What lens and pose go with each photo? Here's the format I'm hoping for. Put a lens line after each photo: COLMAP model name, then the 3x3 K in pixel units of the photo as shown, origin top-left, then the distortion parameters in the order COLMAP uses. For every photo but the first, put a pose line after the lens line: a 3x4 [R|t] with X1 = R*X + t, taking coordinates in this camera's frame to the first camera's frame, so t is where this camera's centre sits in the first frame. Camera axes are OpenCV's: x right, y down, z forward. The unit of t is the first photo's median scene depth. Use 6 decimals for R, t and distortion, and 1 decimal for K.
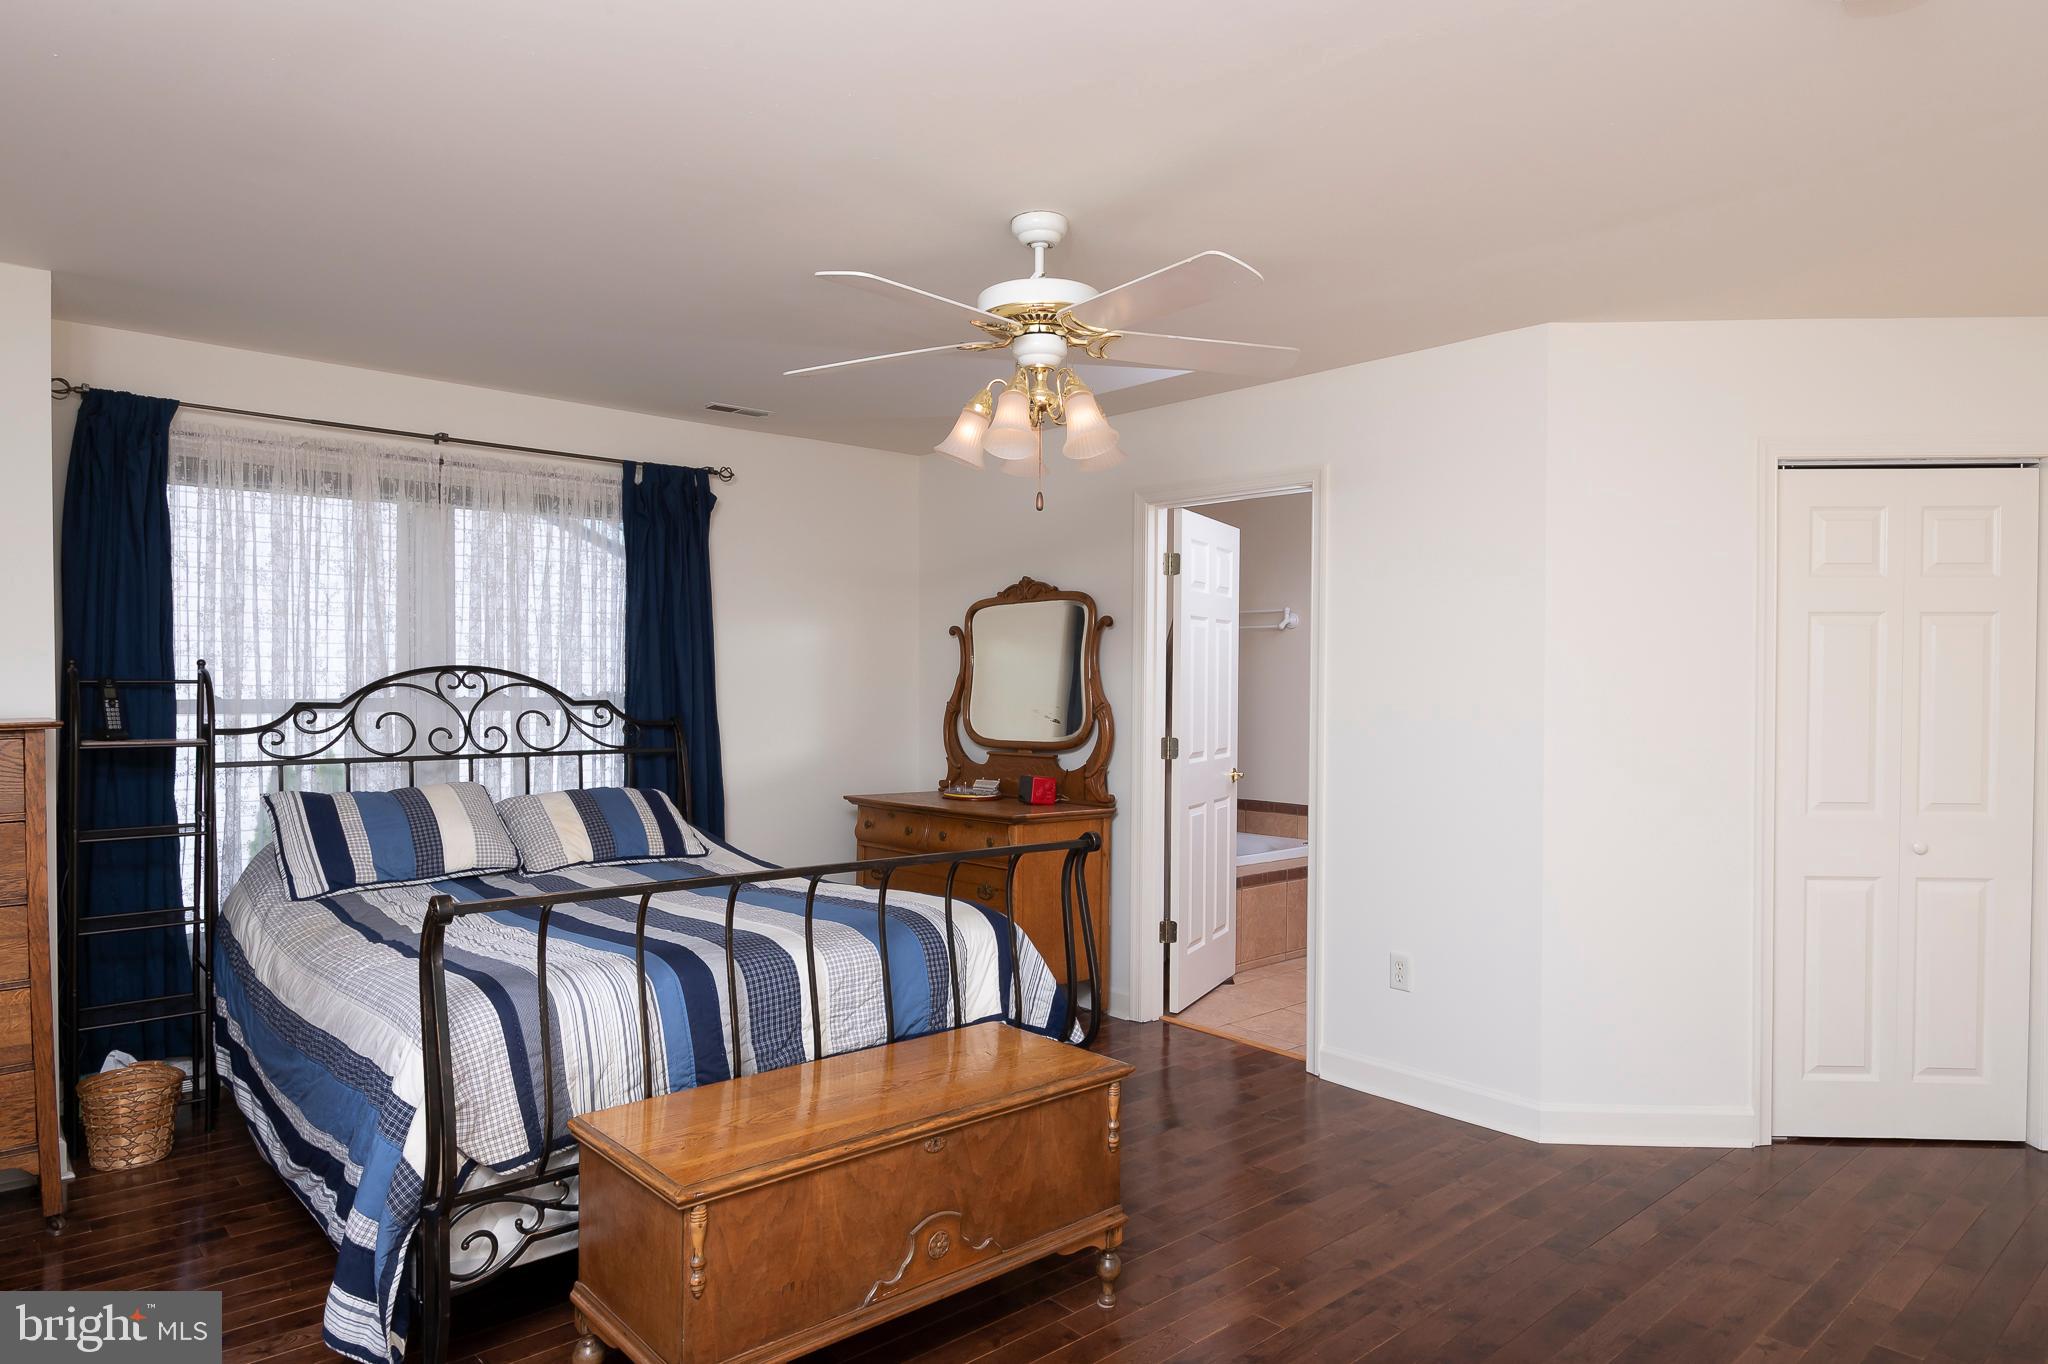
lens RADIAL K [[1247.7, 0, 1009.8], [0, 1247.7, 677.0], [0, 0, 1]] dist [0.026859, 0.000110]
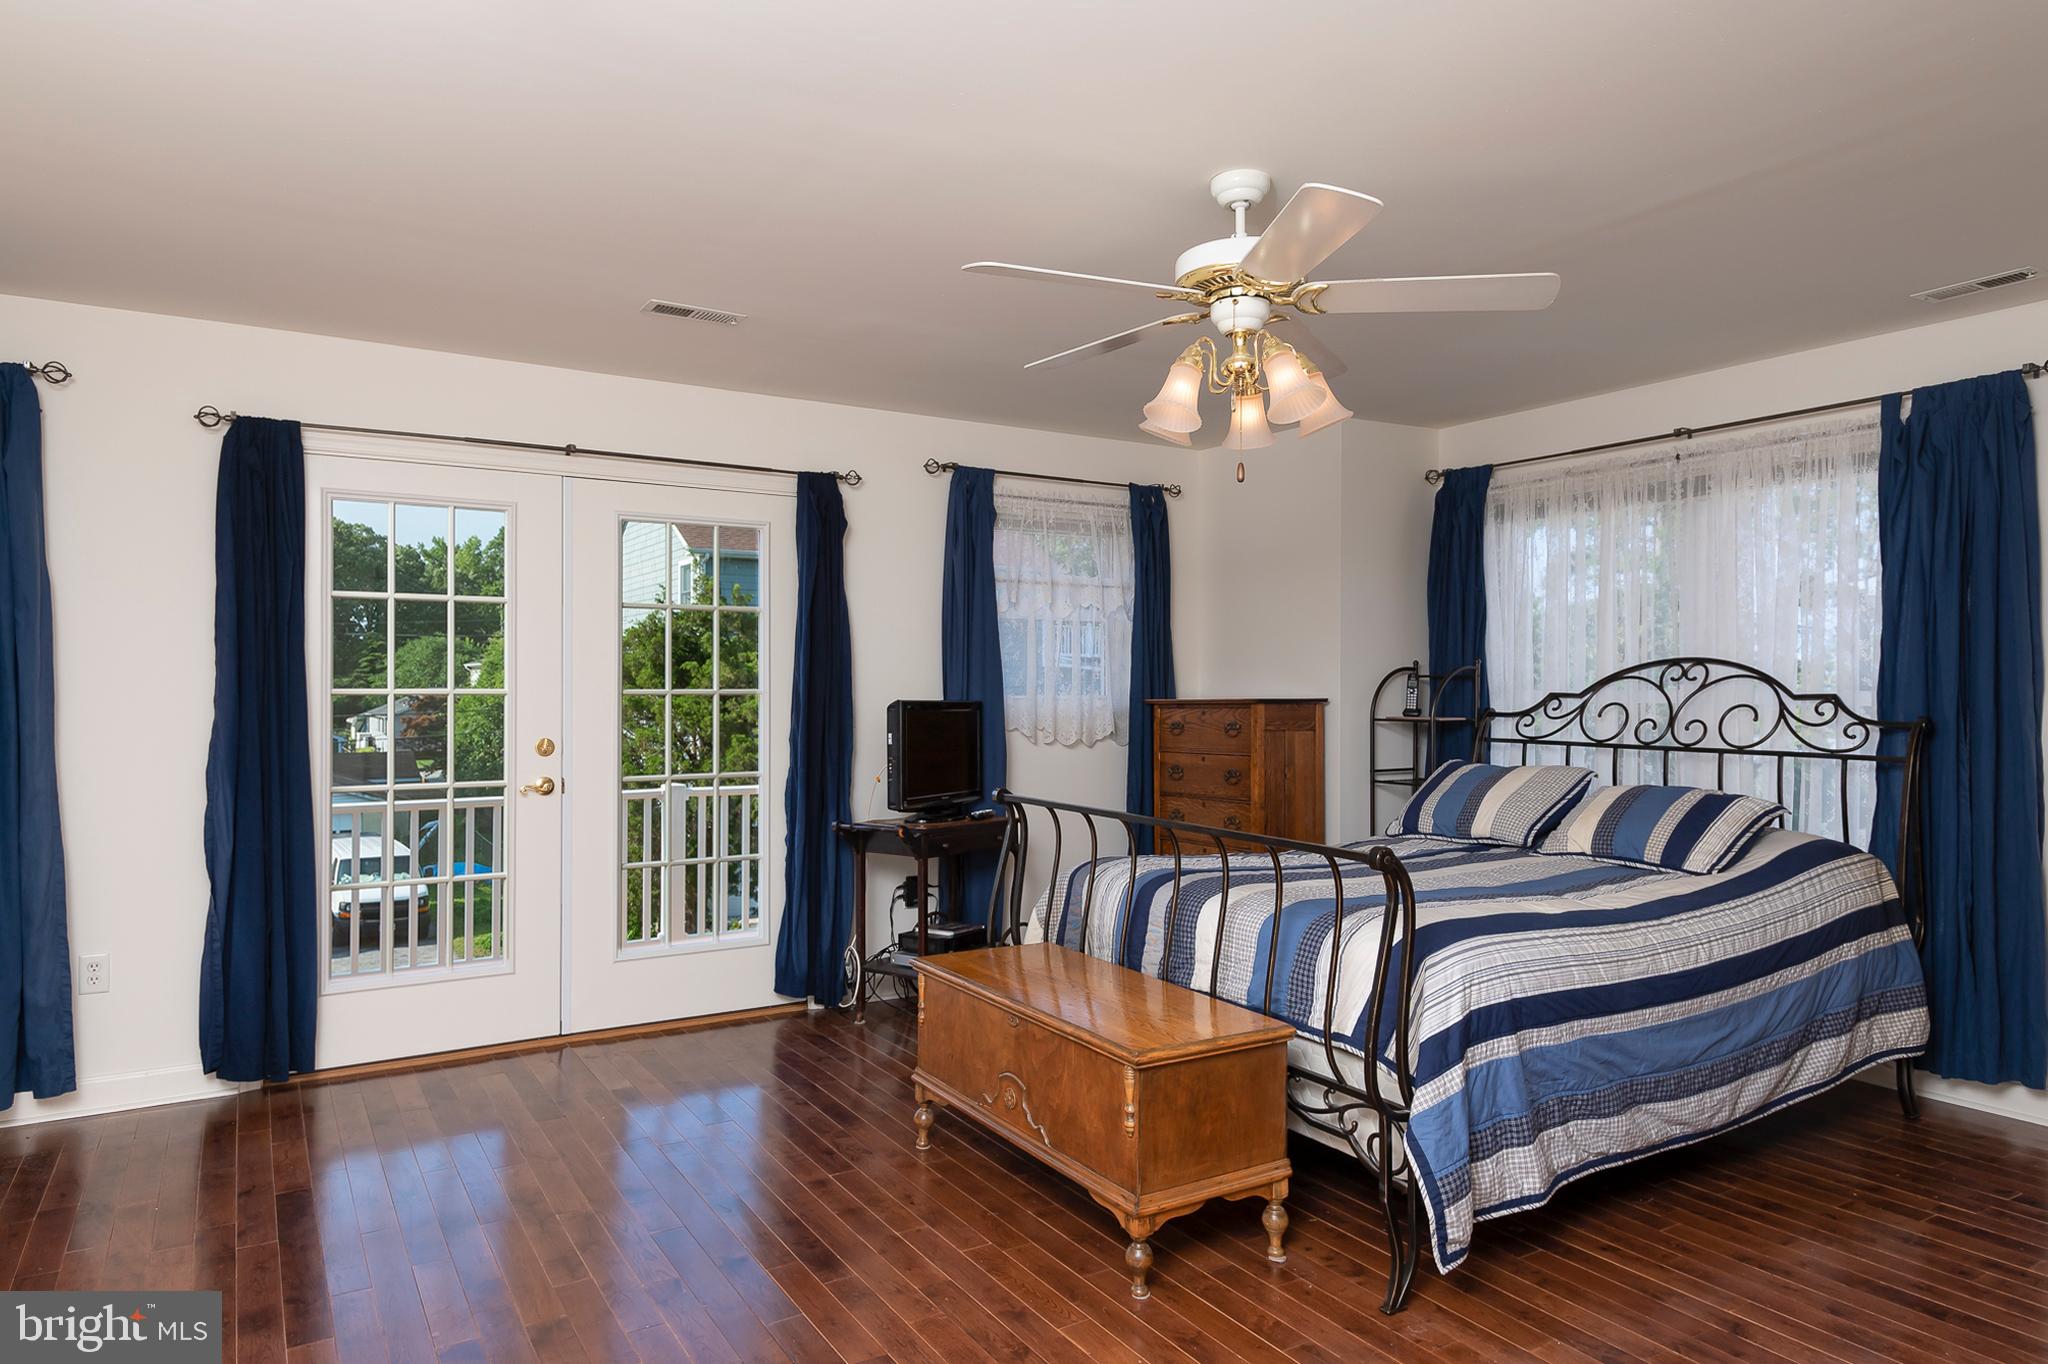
lens RADIAL K [[1247.7, 0, 1006.2], [0, 1247.7, 686.4], [0, 0, 1]] dist [0.026859, 0.000110]
pose [[-0.166784, -0.003793, -0.985986, 0.637390], [0.002995, 0.999986, -0.004354, 0.016415], [0.985989, -0.003679, -0.166770, 0.633813]]
